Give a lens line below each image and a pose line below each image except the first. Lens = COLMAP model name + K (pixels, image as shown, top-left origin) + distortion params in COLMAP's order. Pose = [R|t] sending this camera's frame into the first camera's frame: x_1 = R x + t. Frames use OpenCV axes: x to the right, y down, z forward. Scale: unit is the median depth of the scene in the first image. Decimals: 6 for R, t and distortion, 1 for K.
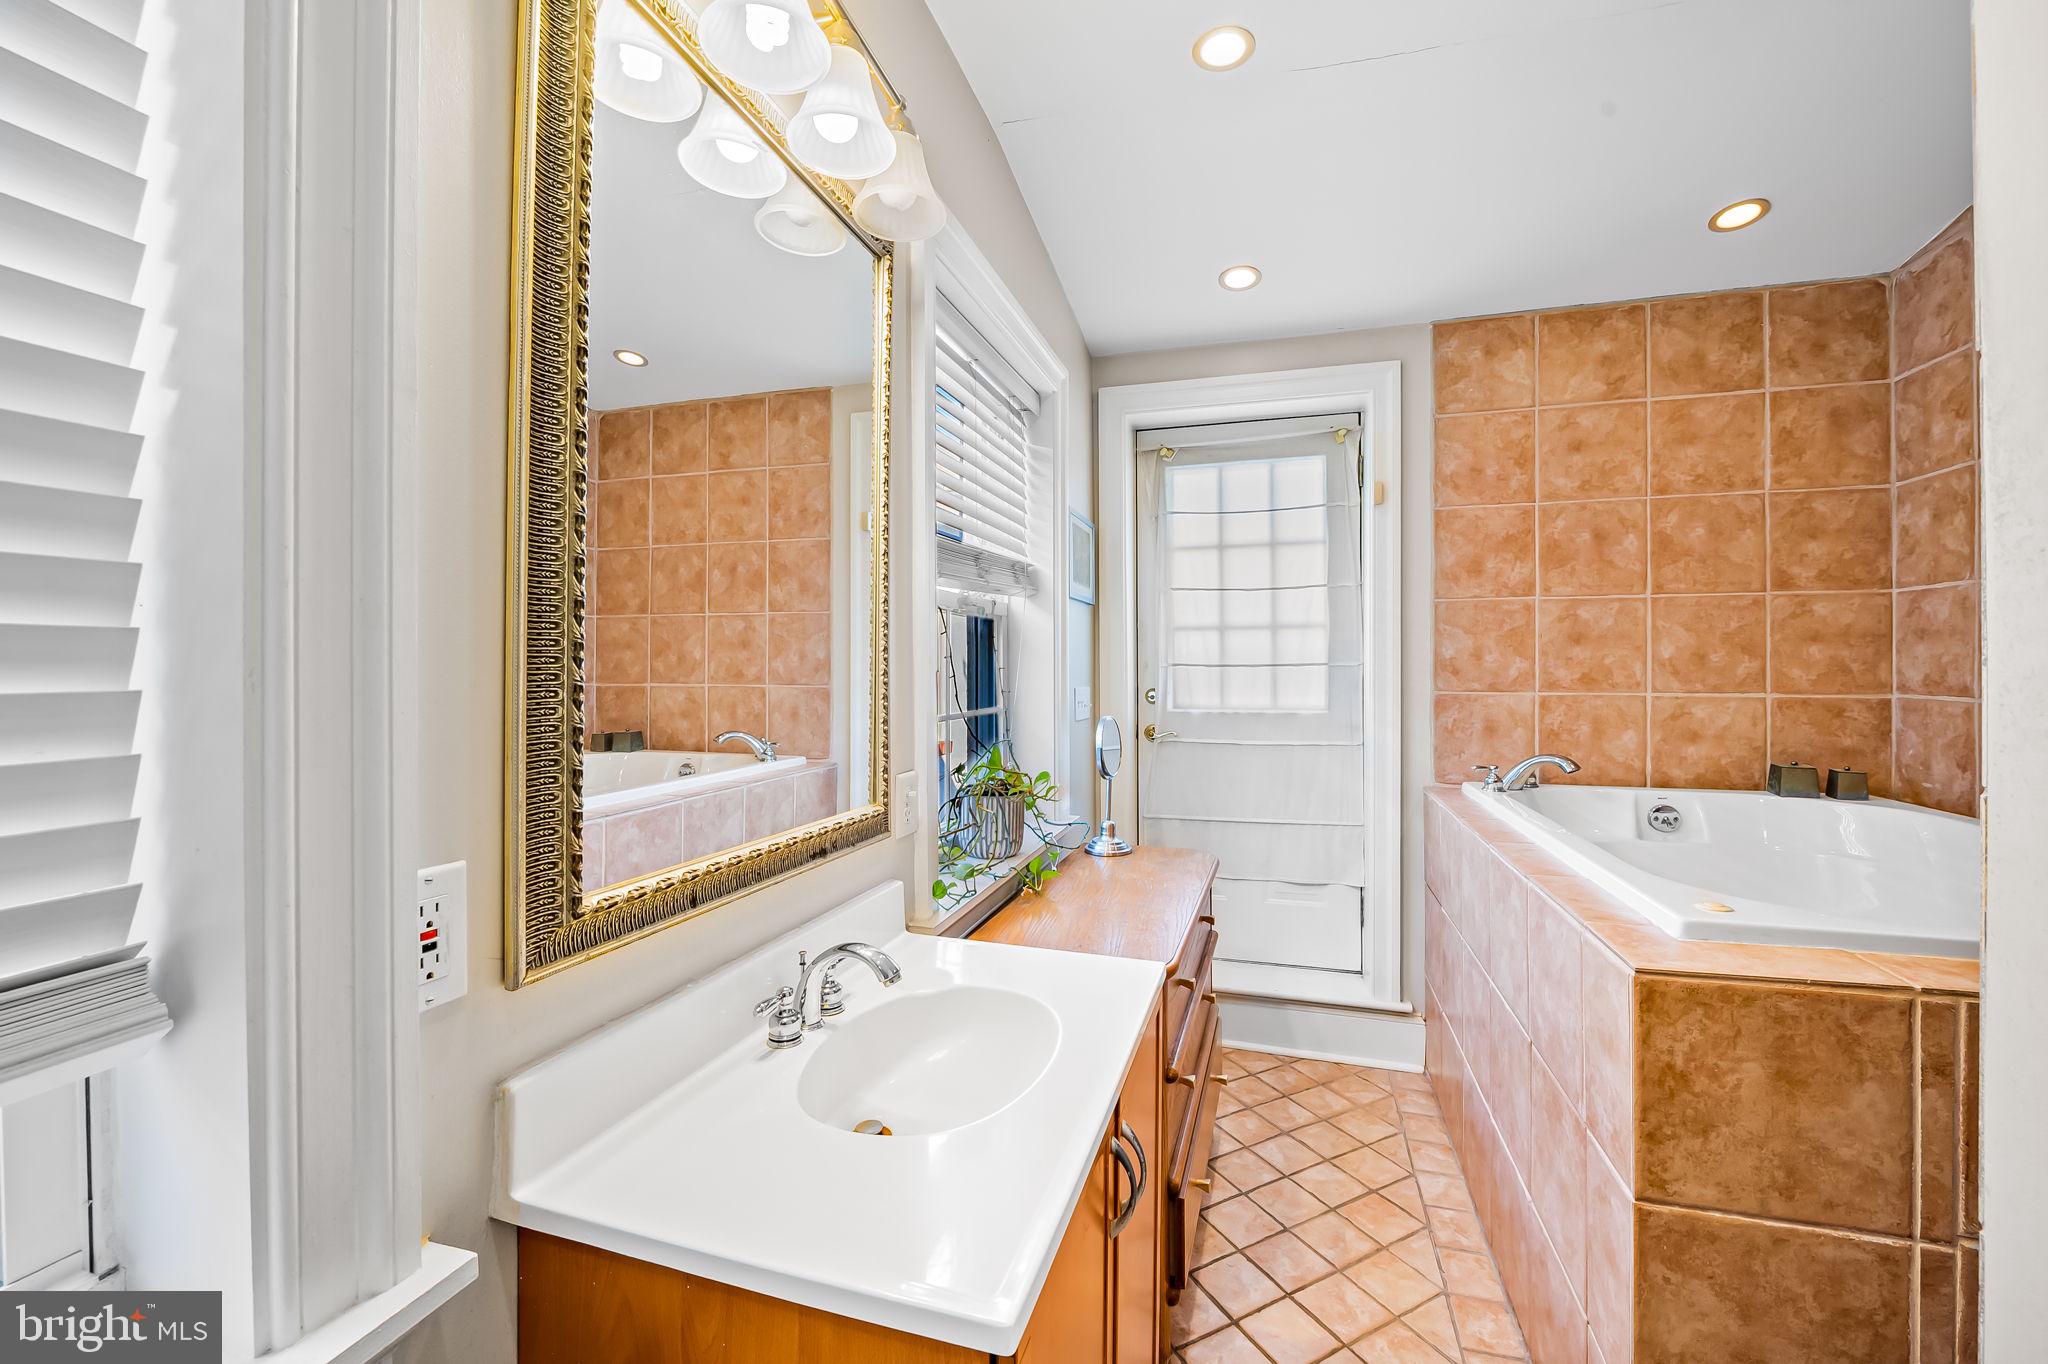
lens RADIAL K [[830.4, 0, 1027.0], [0, 830.4, 660.0], [0, 0, 1]] dist [-0.006833, -0.000760]
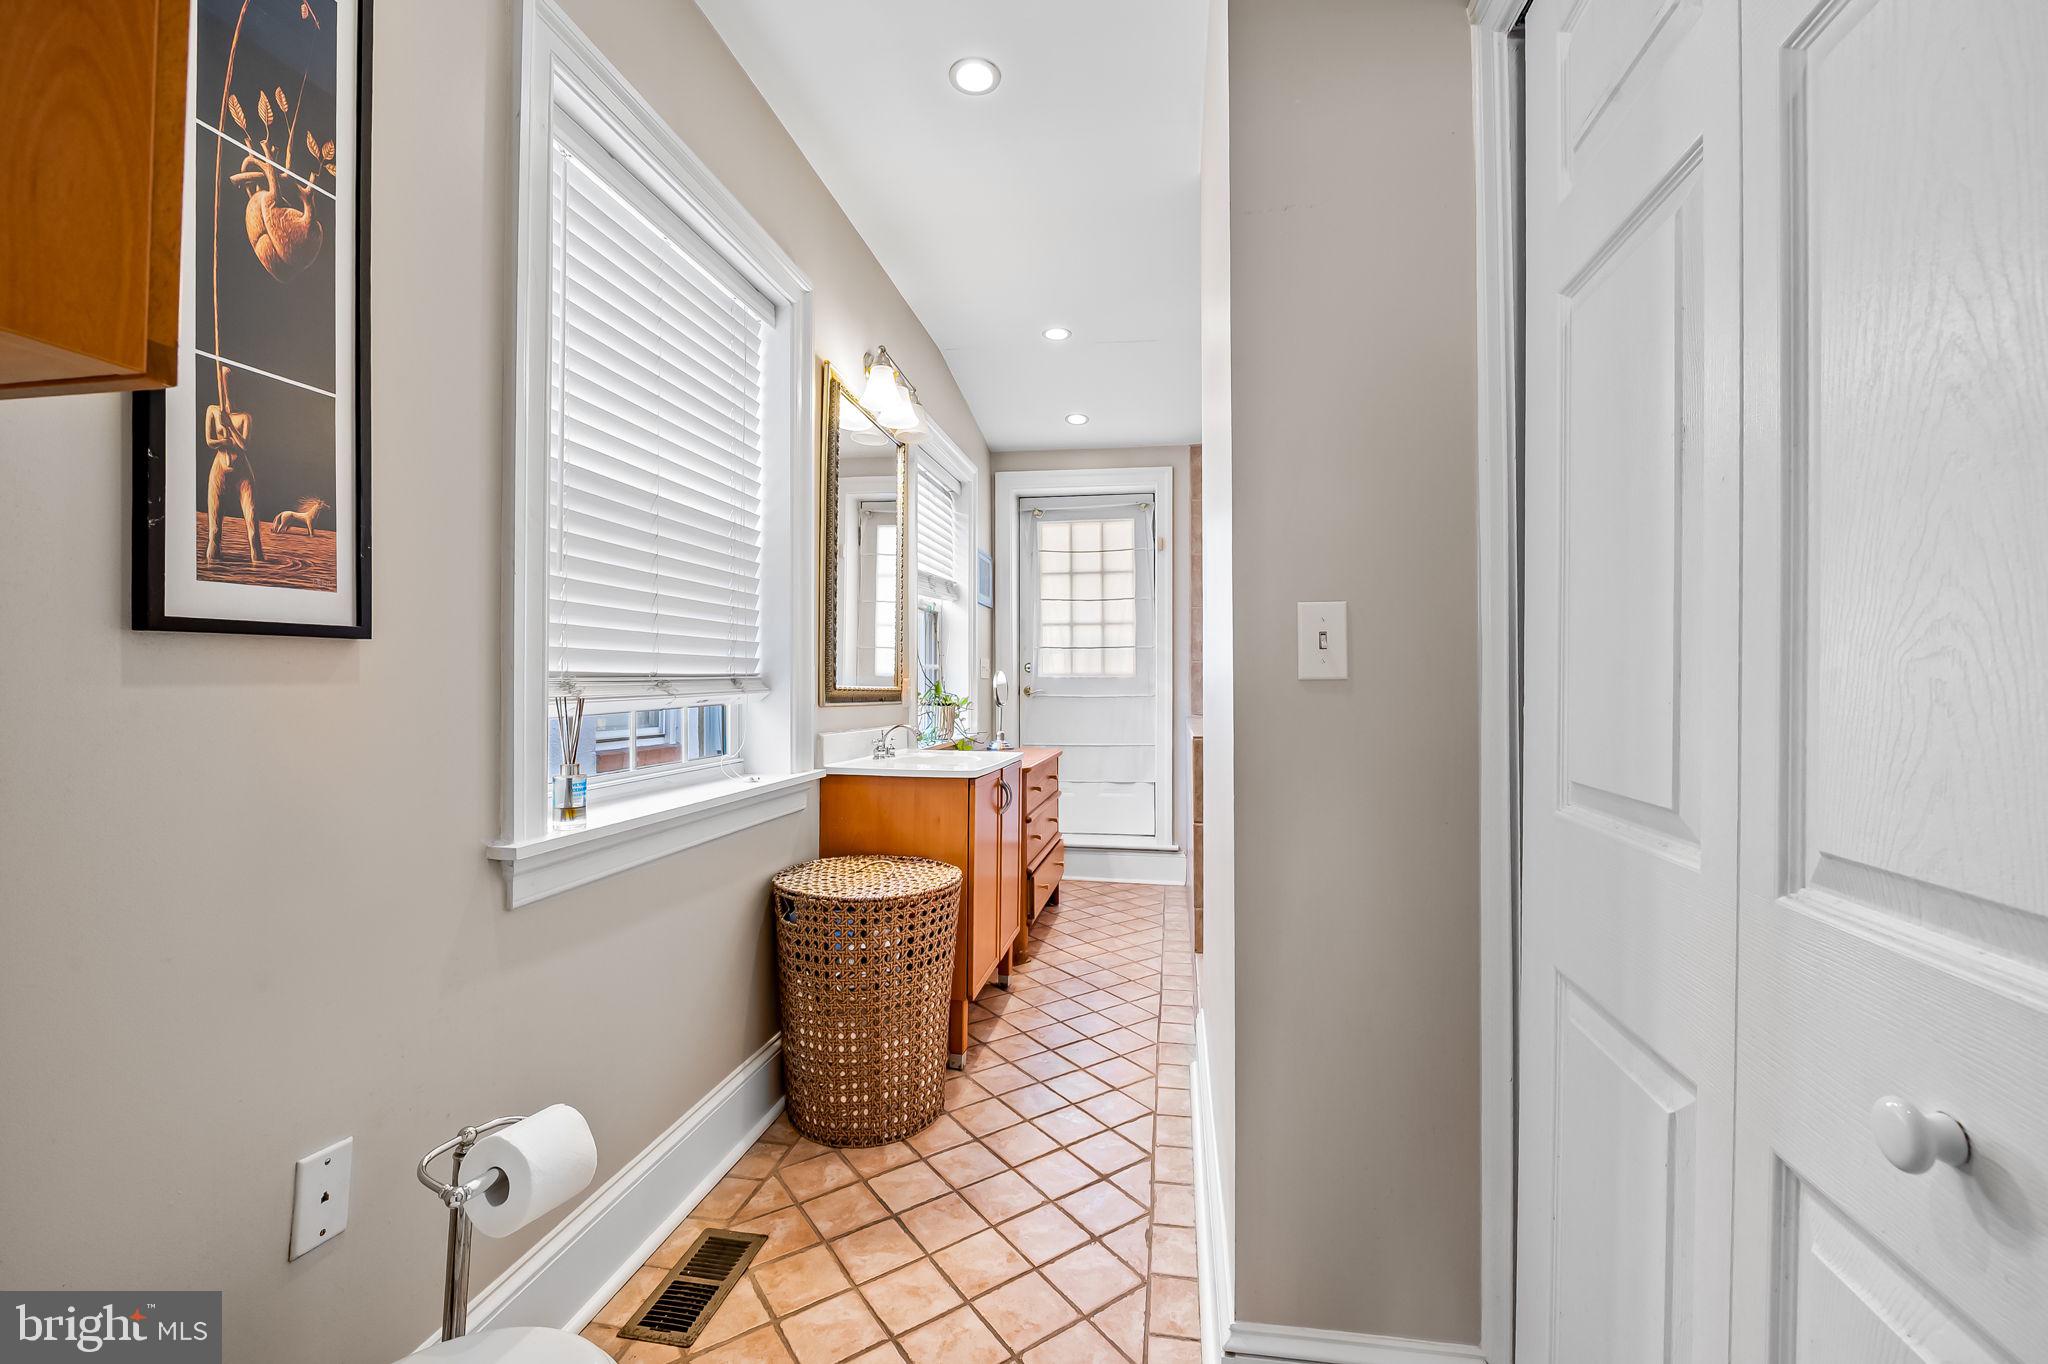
lens RADIAL K [[830.4, 0, 1033.0], [0, 830.4, 680.4], [0, 0, 1]] dist [-0.006833, -0.000760]
pose [[0.991104, 0.002167, 0.133075, -0.065858], [-0.002439, 0.999995, 0.001887, 0.084828], [-0.133070, -0.002195, 0.991104, -0.732125]]
